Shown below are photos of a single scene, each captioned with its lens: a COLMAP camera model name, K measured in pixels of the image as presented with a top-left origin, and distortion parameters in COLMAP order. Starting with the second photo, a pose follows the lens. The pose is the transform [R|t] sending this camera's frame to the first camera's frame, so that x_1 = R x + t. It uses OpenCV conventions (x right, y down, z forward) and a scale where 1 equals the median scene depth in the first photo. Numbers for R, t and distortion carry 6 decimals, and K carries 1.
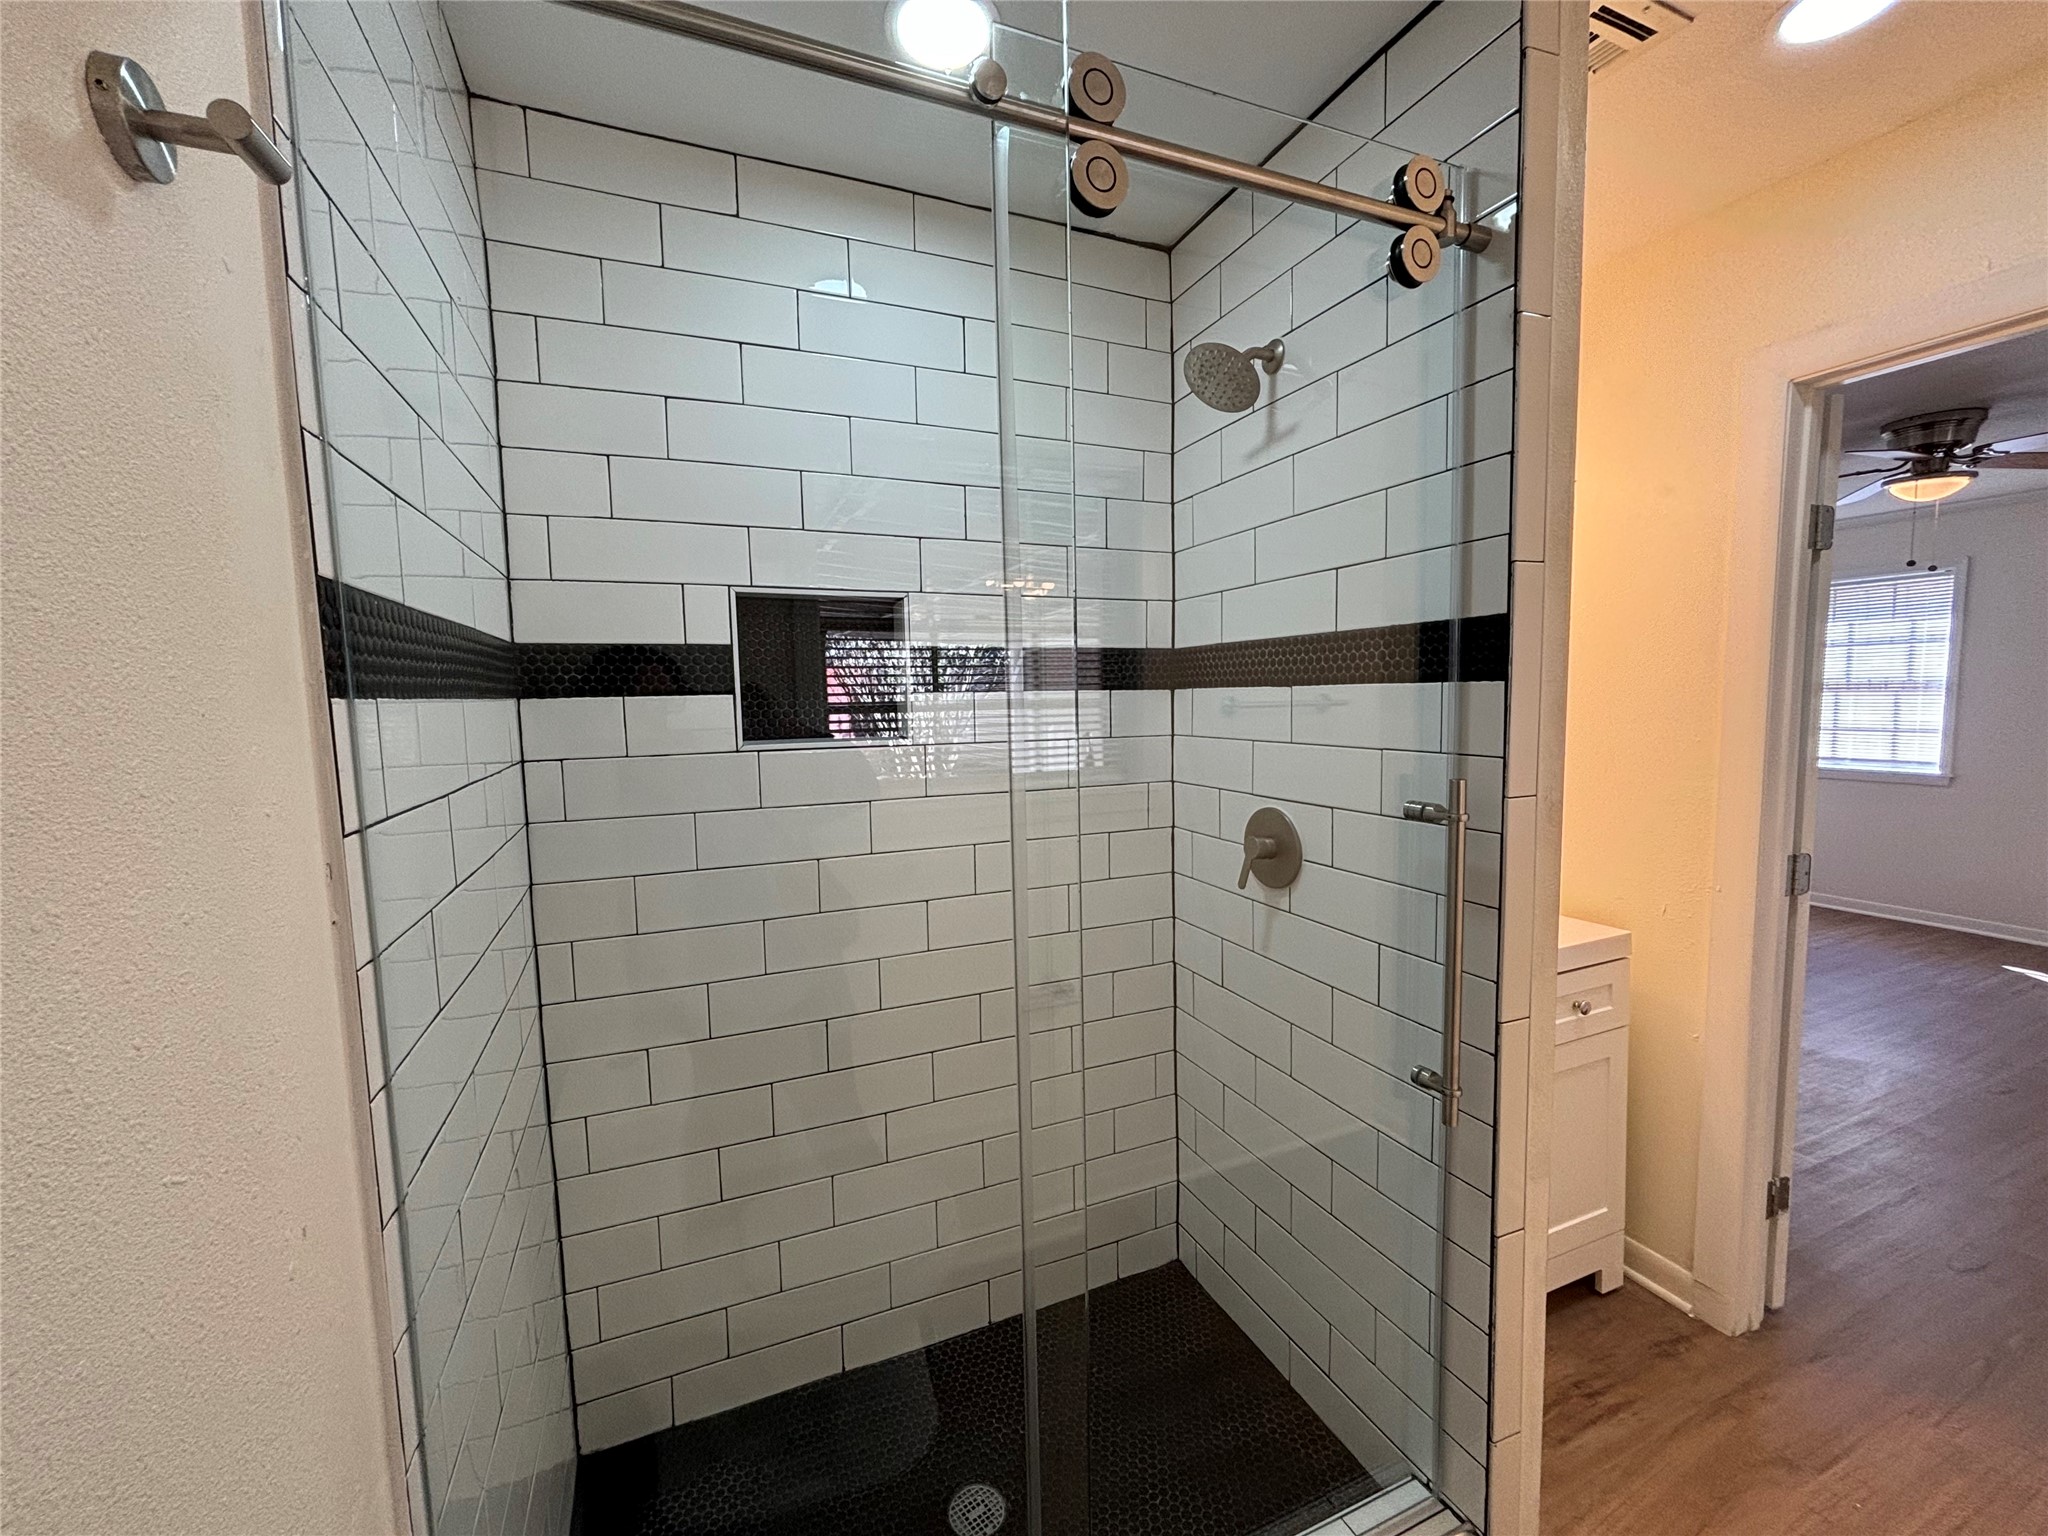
lens RADIAL K [[824.4, 0, 1009.9], [0, 824.4, 771.2], [0, 0, 1]] dist [0.001488, 0.001233]
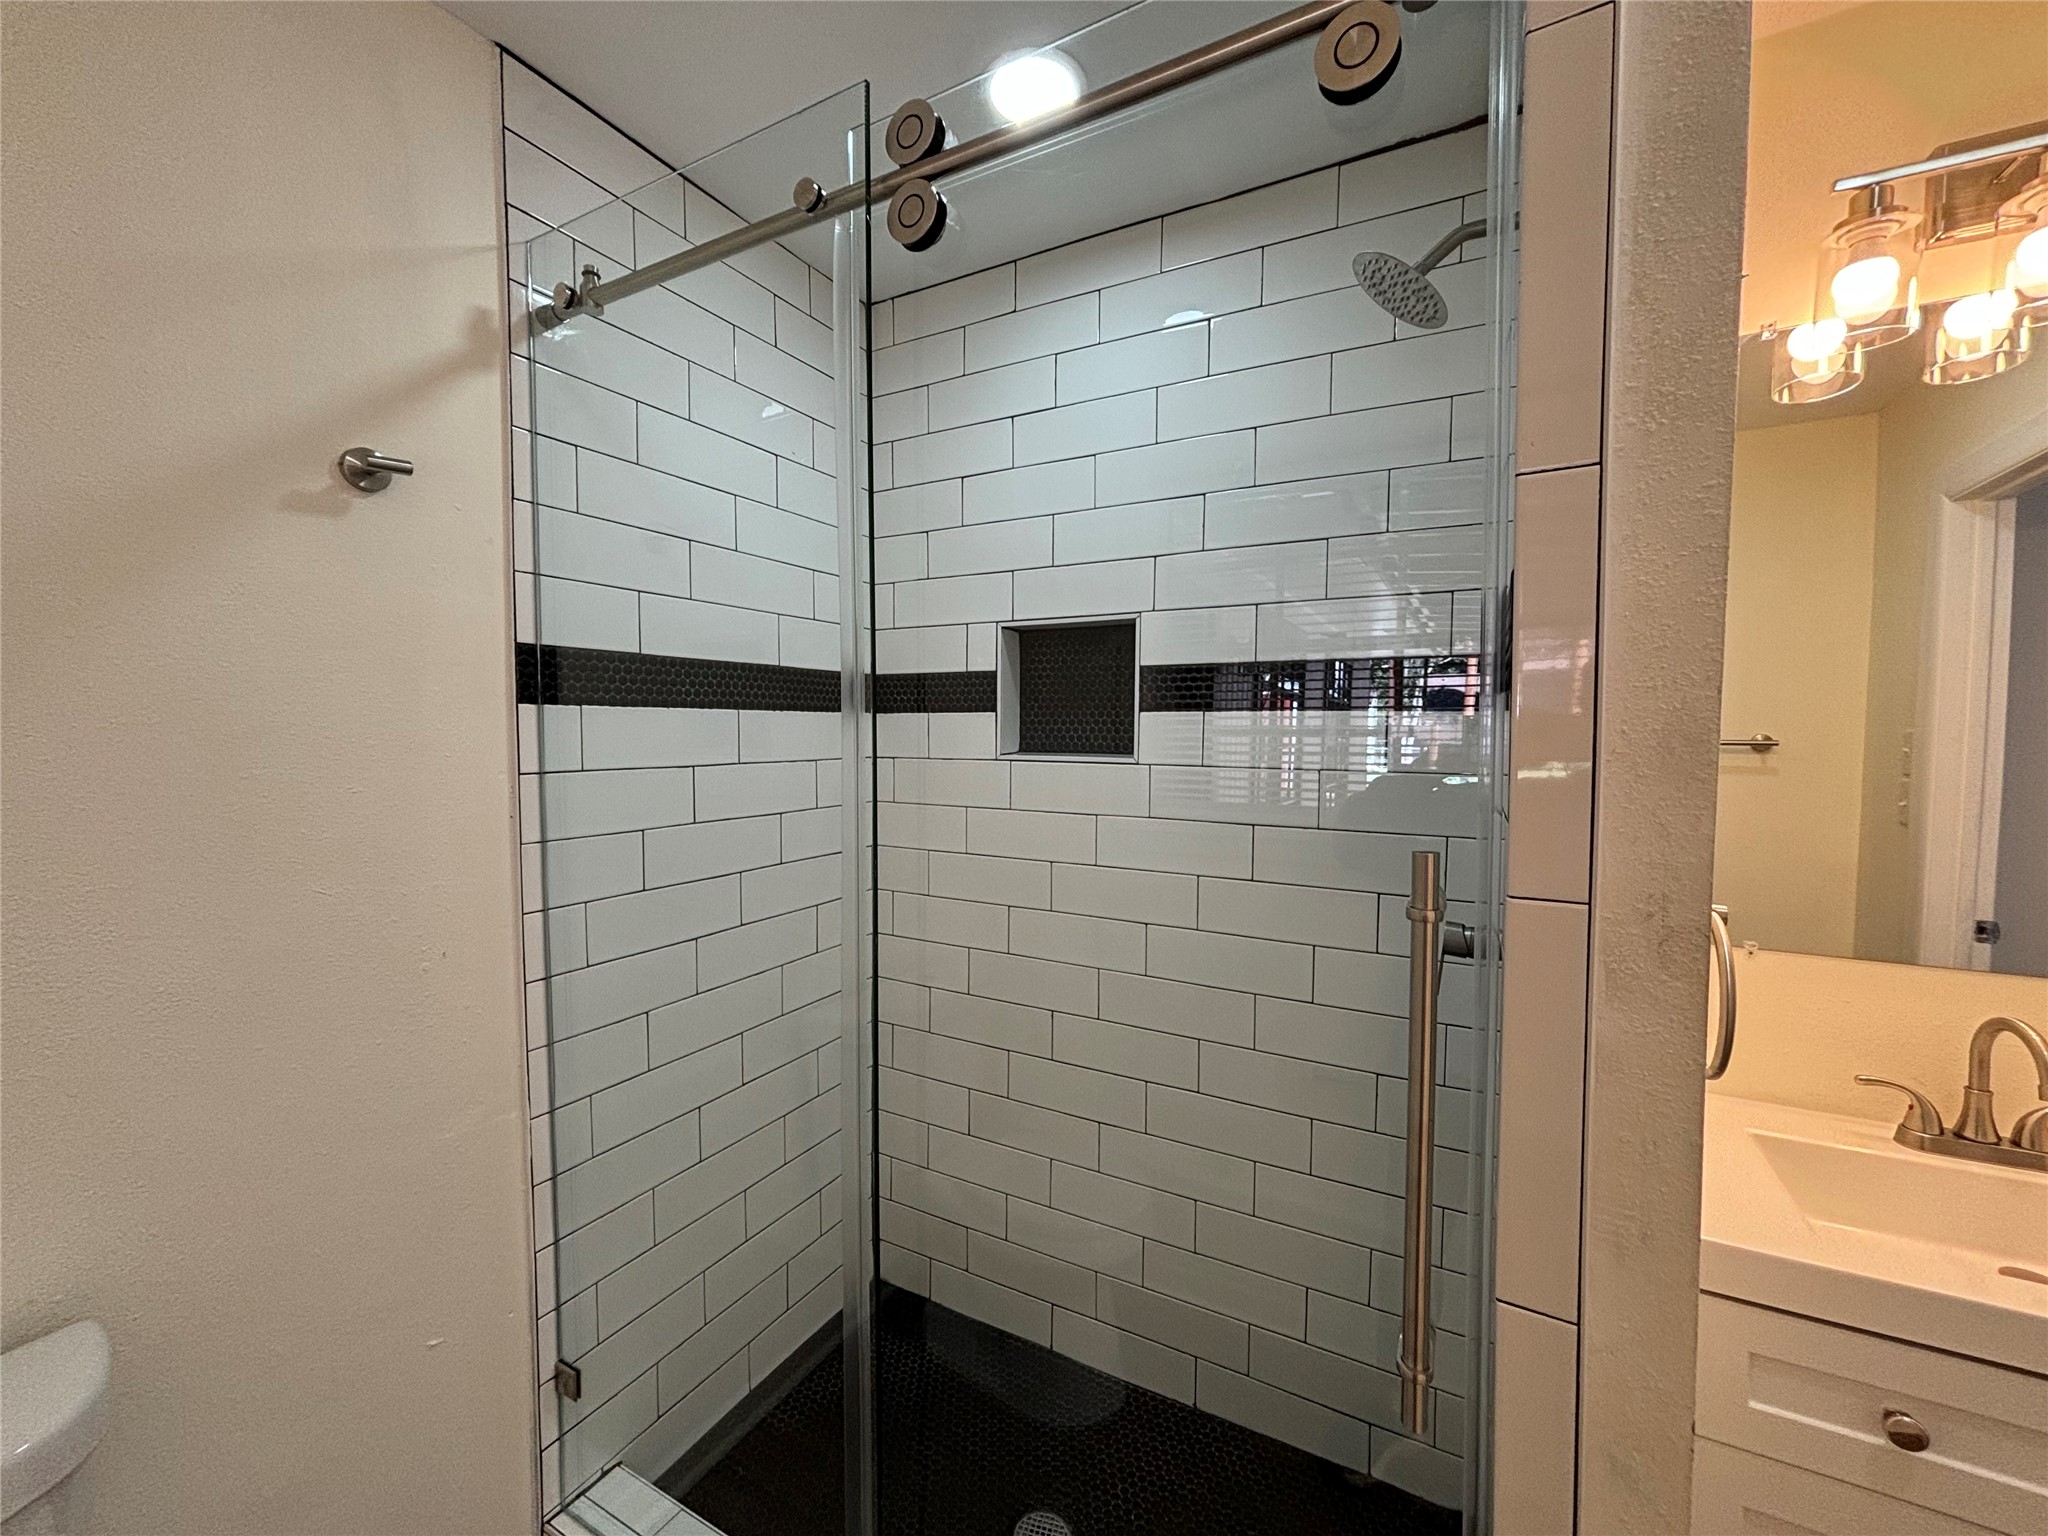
lens RADIAL K [[824.4, 0, 1023.0], [0, 824.4, 765.7], [0, 0, 1]] dist [0.001488, 0.001233]
pose [[0.638254, 0.068065, -0.766811, 0.617688], [-0.093824, 0.995536, 0.010273, -0.032172], [0.764087, 0.065389, 0.641790, 0.276368]]
